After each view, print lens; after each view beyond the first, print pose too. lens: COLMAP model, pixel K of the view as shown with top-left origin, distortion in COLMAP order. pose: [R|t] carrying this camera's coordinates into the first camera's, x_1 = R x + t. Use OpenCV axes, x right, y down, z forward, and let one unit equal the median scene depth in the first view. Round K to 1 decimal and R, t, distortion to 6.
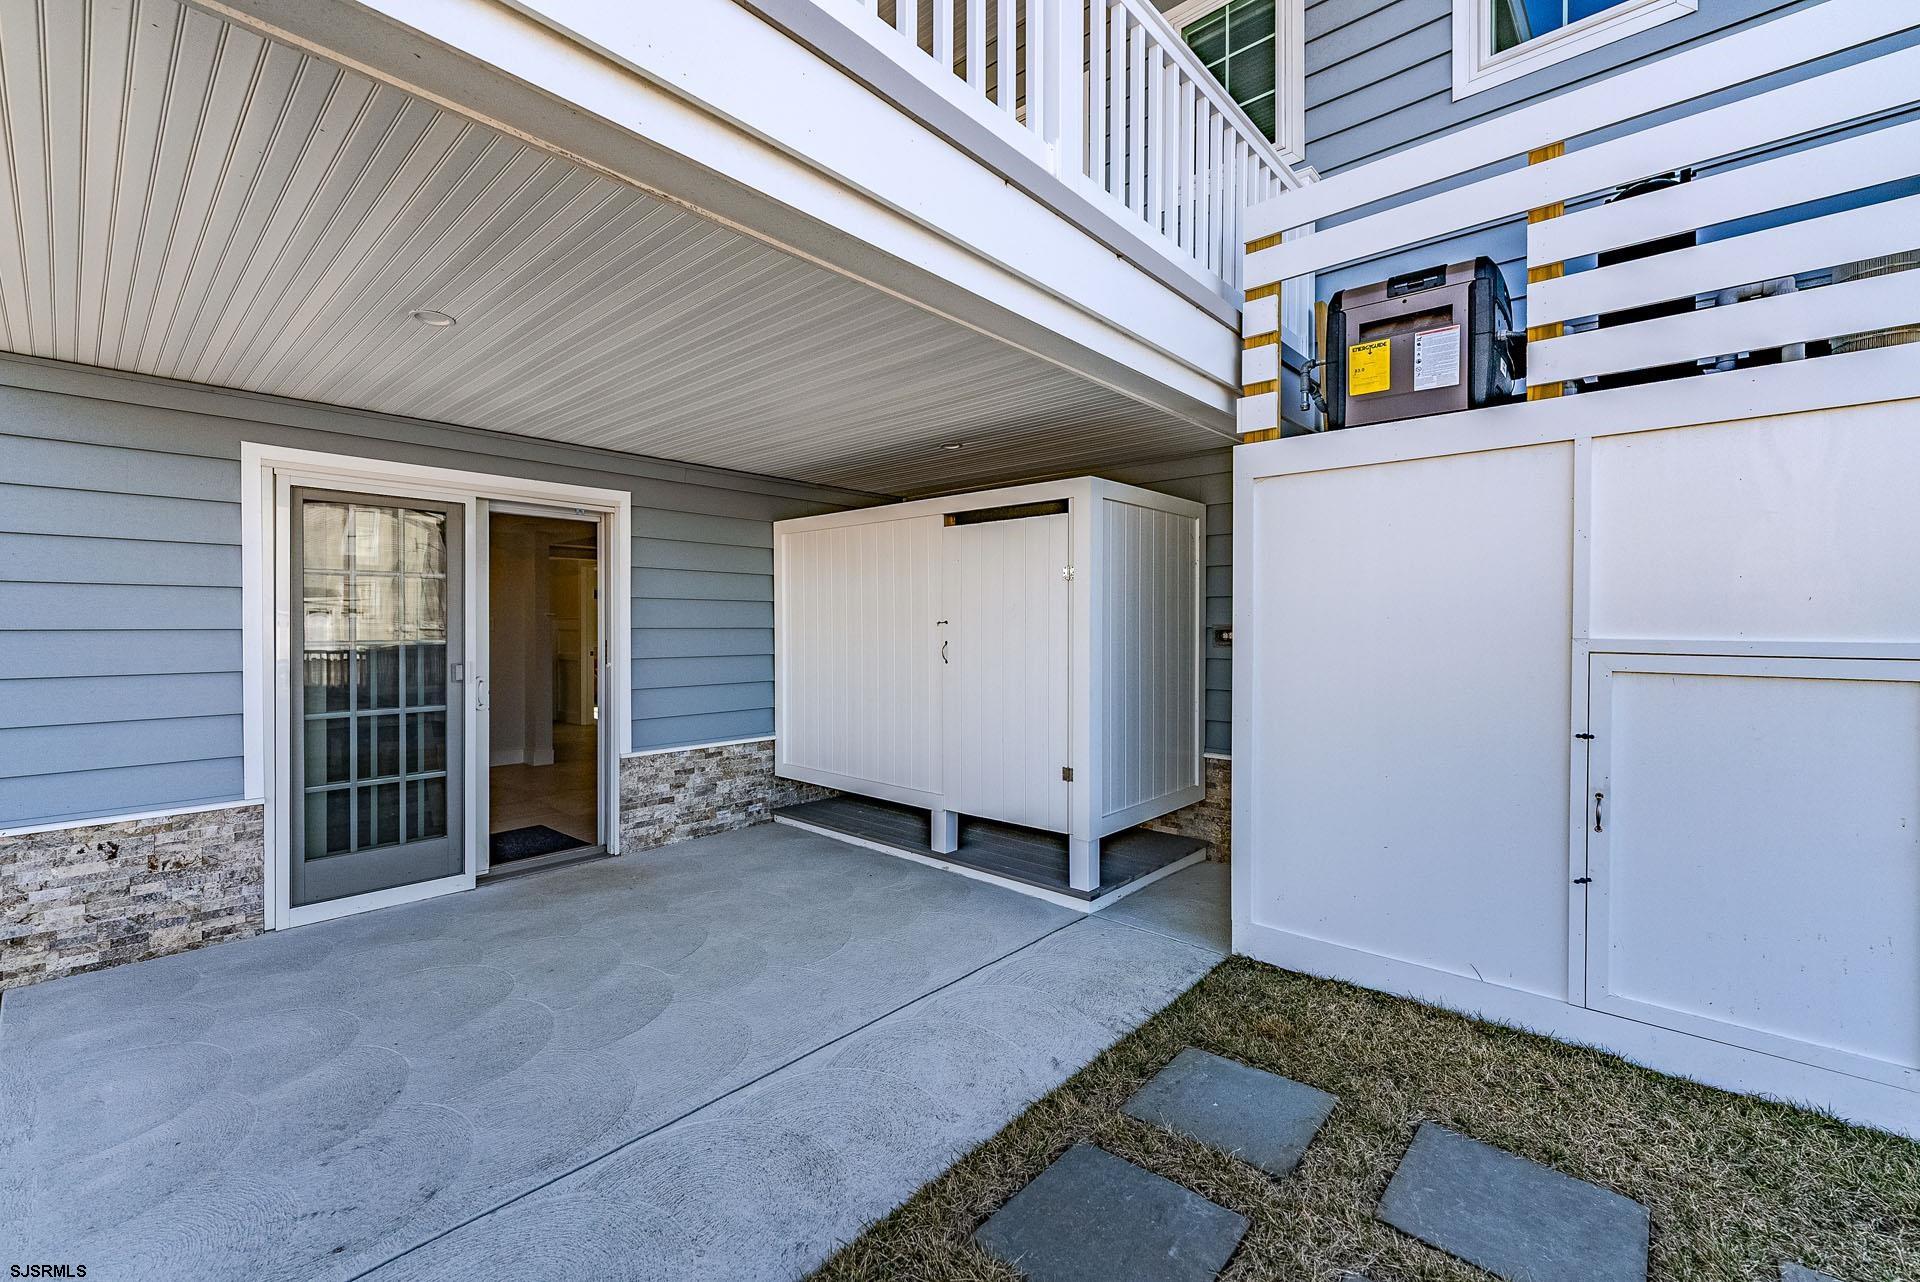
lens RADIAL K [[778.1, 0, 960.0], [0, 778.1, 641.0], [0, 0, 1]] dist [0.004806, -0.000228]
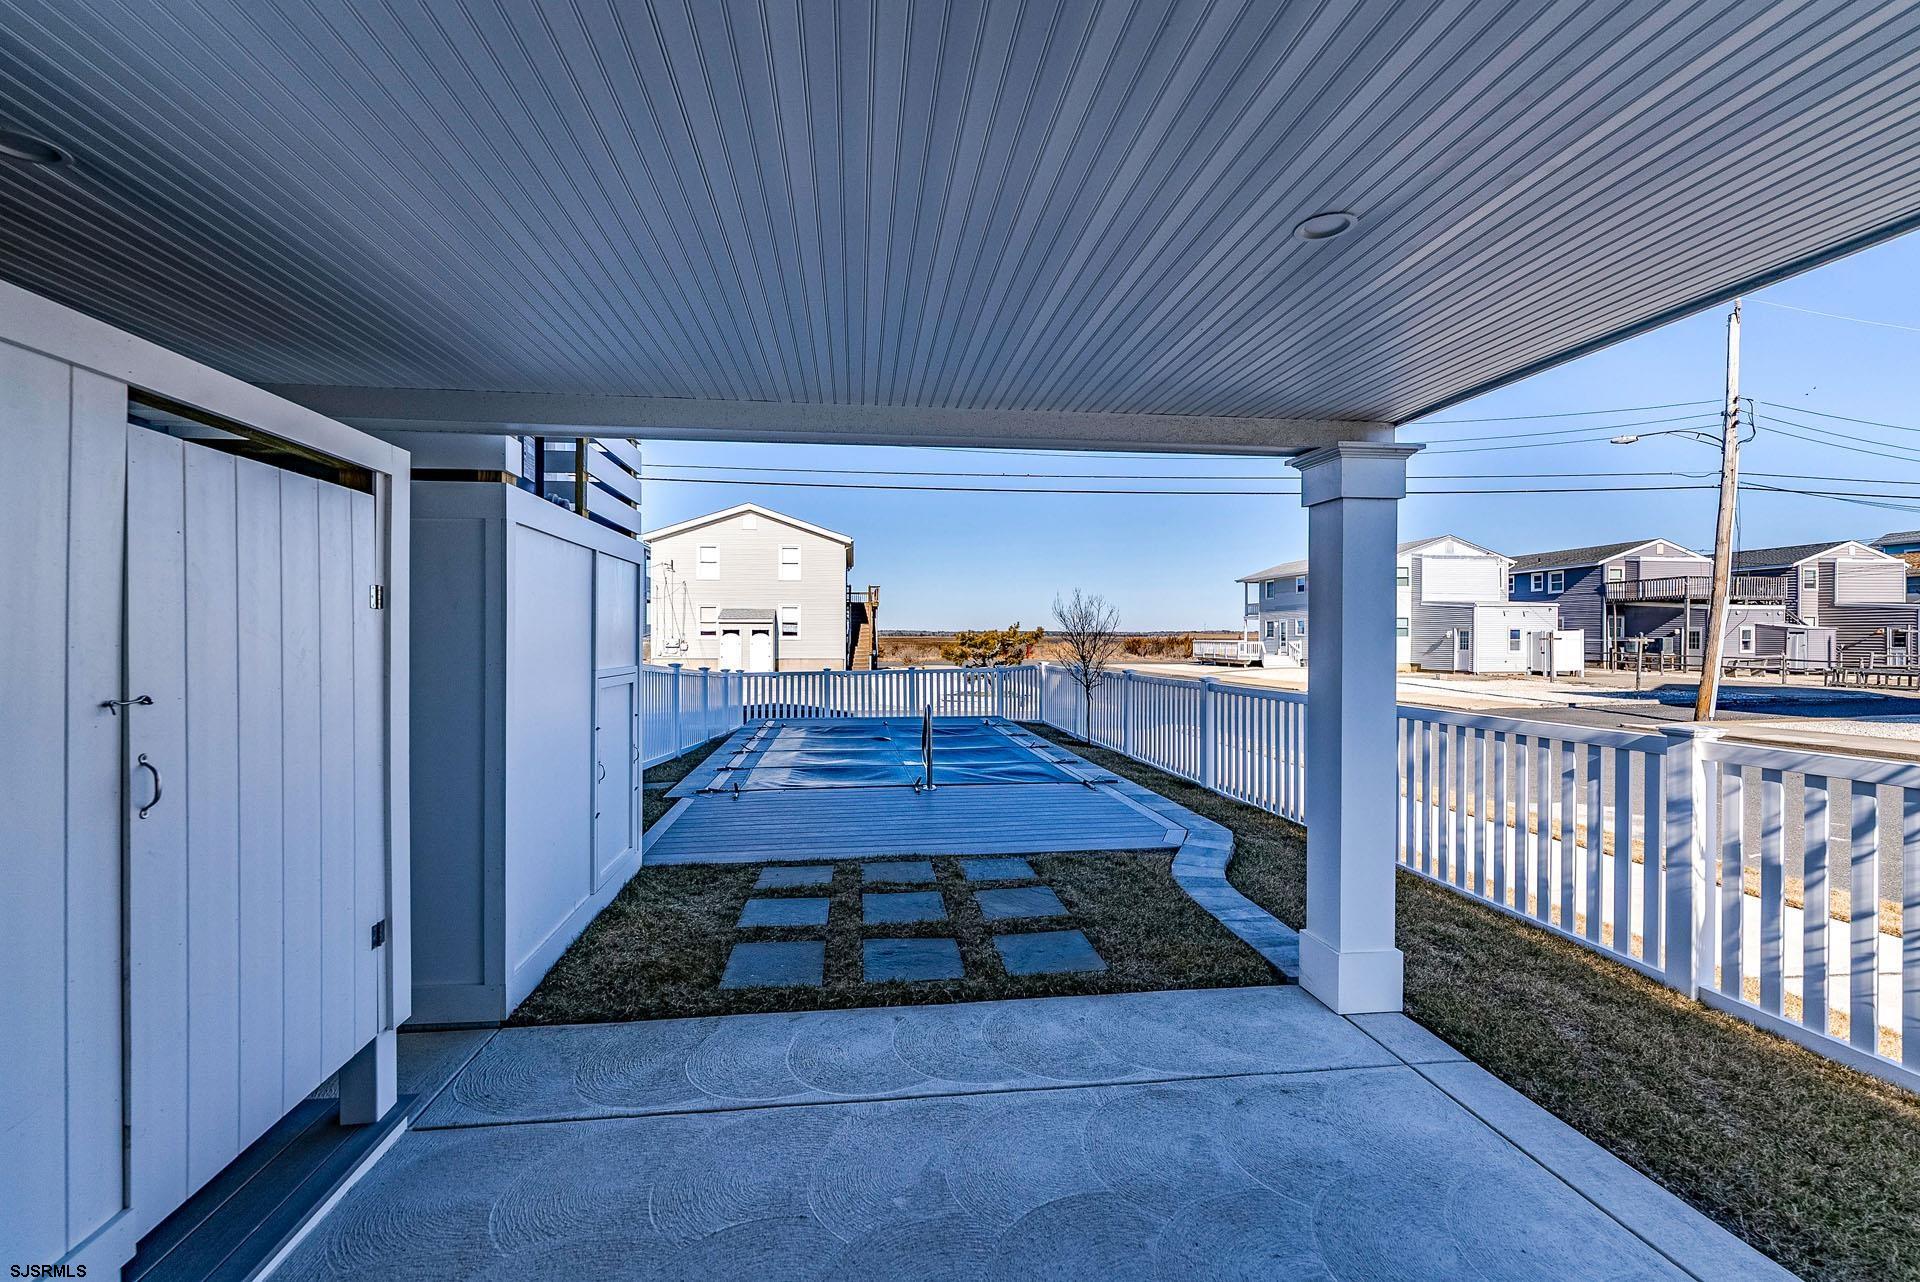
lens RADIAL K [[792.7, 0, 953.1], [0, 792.7, 642.7], [0, 0, 1]] dist [0.001758, -0.000170]
pose [[-0.753656, 0.000120, 0.657270, -0.601045], [0.012436, 0.999824, 0.014077, -0.056441], [-0.657152, 0.018783, -0.753524, 1.170821]]
